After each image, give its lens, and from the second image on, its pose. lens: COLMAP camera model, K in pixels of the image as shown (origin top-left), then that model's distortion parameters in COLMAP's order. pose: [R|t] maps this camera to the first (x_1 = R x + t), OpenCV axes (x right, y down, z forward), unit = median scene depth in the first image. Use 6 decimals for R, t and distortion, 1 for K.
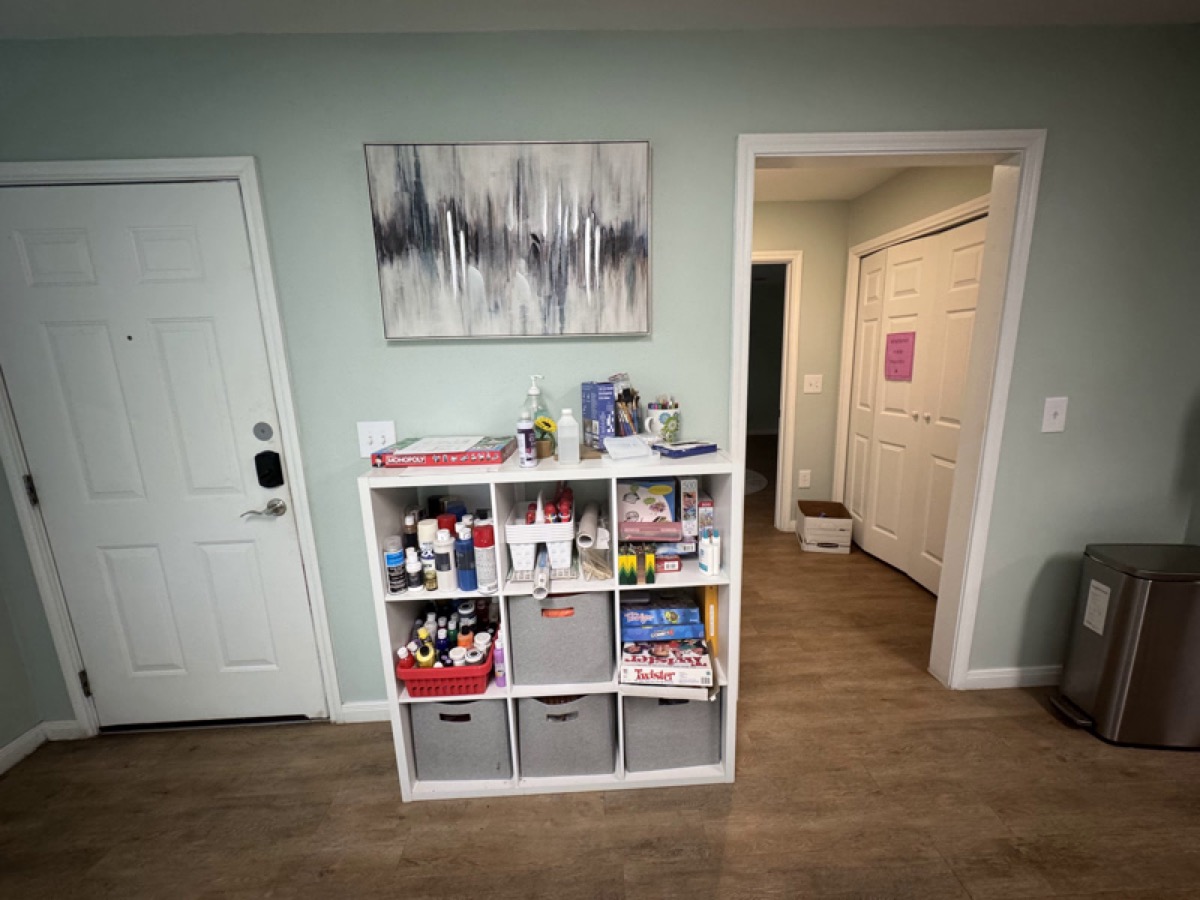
lens RADIAL K [[472.0, 0, 600.0], [0, 472.0, 450.0], [0, 0, 1]] dist [0.001558, 0.000170]
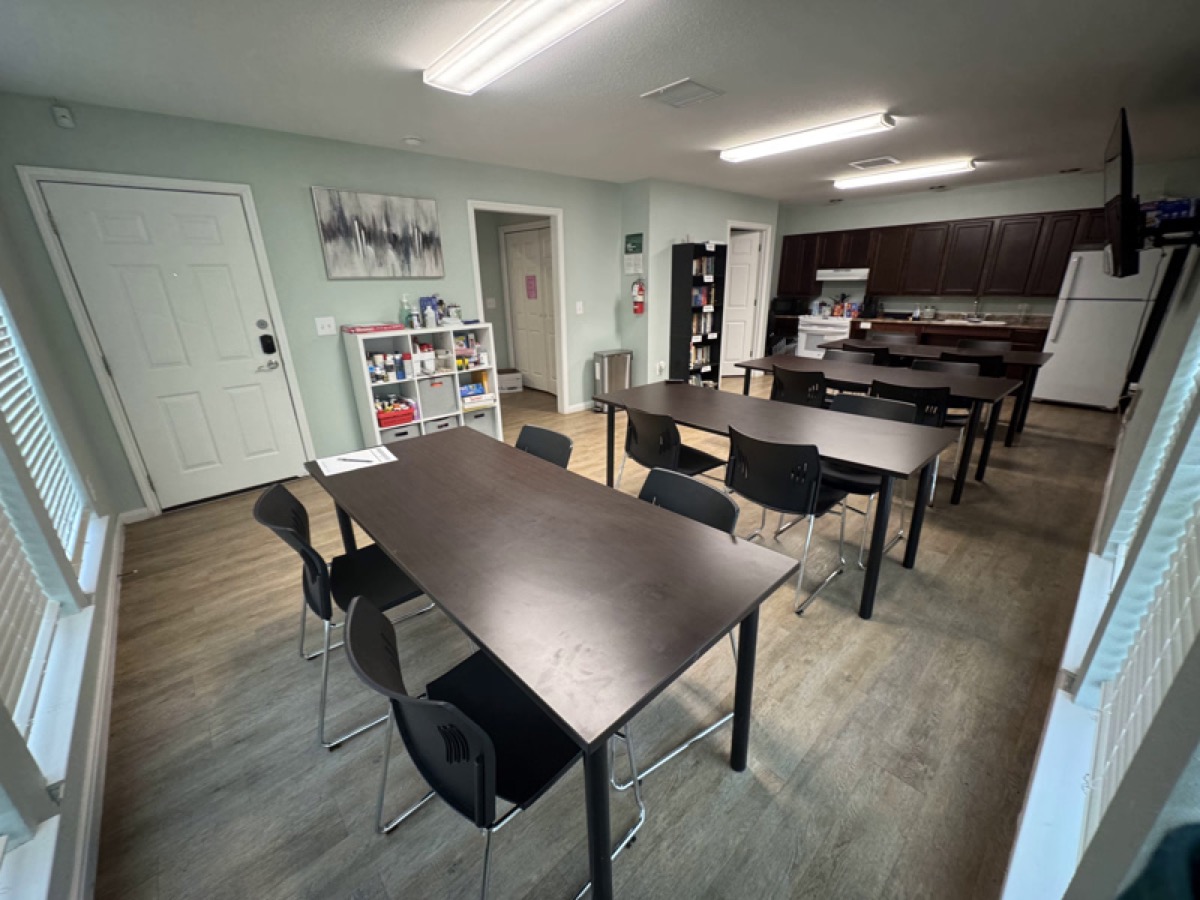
lens RADIAL K [[477.6, 0, 602.4], [0, 477.6, 451.8], [0, 0, 1]] dist [-0.001982, -0.000082]
pose [[0.764329, -0.204719, 0.611467, -1.044900], [0.117885, 0.976646, 0.179627, 0.319223], [-0.633960, -0.065211, 0.770612, -1.626206]]
